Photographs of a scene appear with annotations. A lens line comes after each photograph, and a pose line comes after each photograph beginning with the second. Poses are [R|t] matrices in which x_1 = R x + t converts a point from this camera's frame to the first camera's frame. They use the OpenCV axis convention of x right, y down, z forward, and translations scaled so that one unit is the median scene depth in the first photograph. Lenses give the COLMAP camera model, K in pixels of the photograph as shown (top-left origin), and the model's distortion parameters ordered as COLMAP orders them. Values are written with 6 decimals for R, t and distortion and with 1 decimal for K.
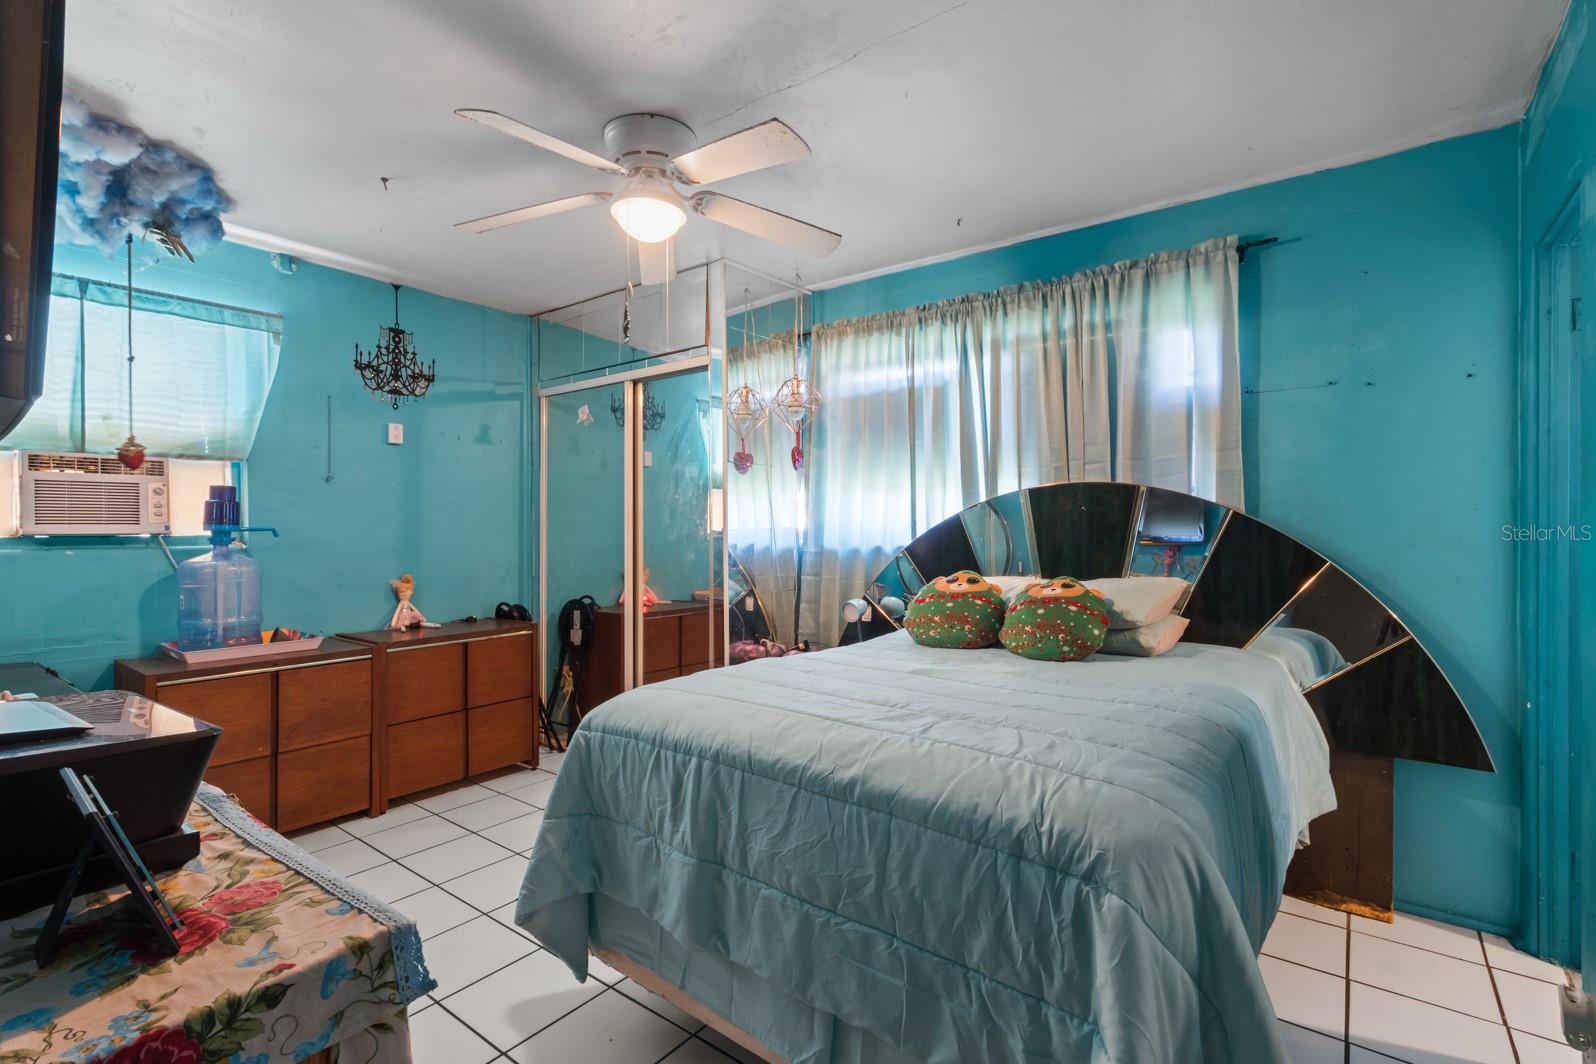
lens RADIAL K [[736.9, 0, 796.2], [0, 736.9, 522.3], [0, 0, 1]] dist [0.012351, -0.000623]
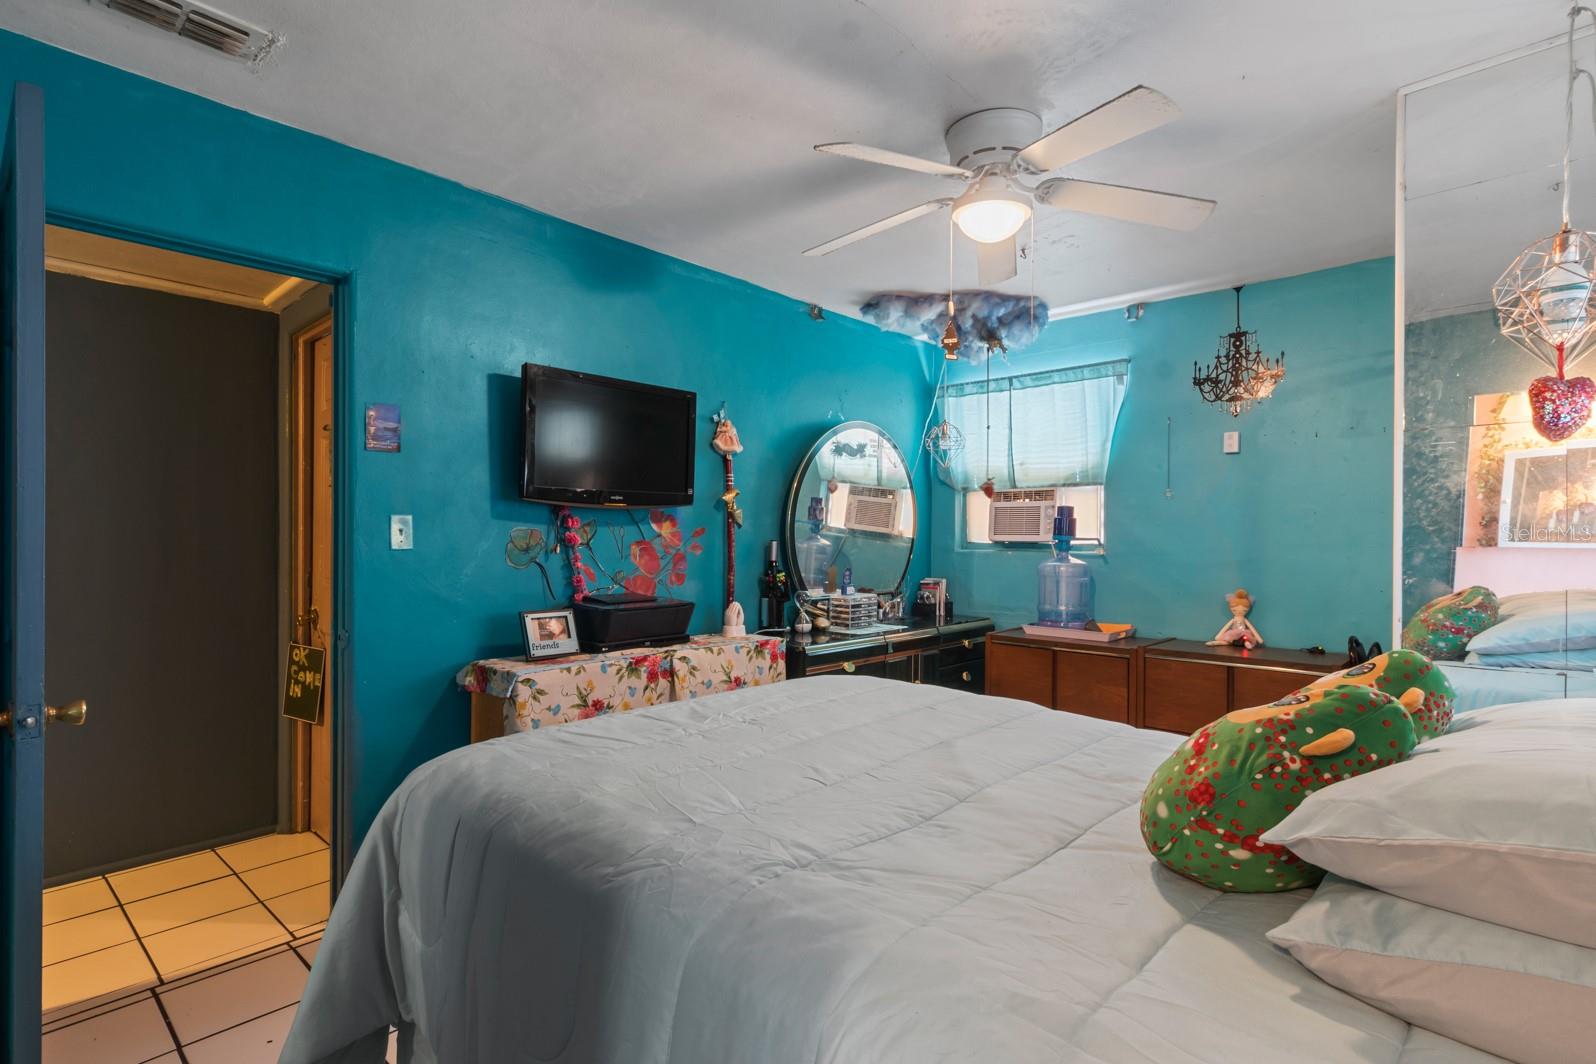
lens RADIAL K [[777.9, 0, 795.7], [0, 777.9, 535.8], [0, 0, 1]] dist [0.001894, 0.000080]
pose [[-0.090603, 0.001891, -0.995885, 0.619476], [-0.002709, 0.999994, 0.002145, 0.002364], [0.995883, 0.002892, -0.090598, 0.620821]]
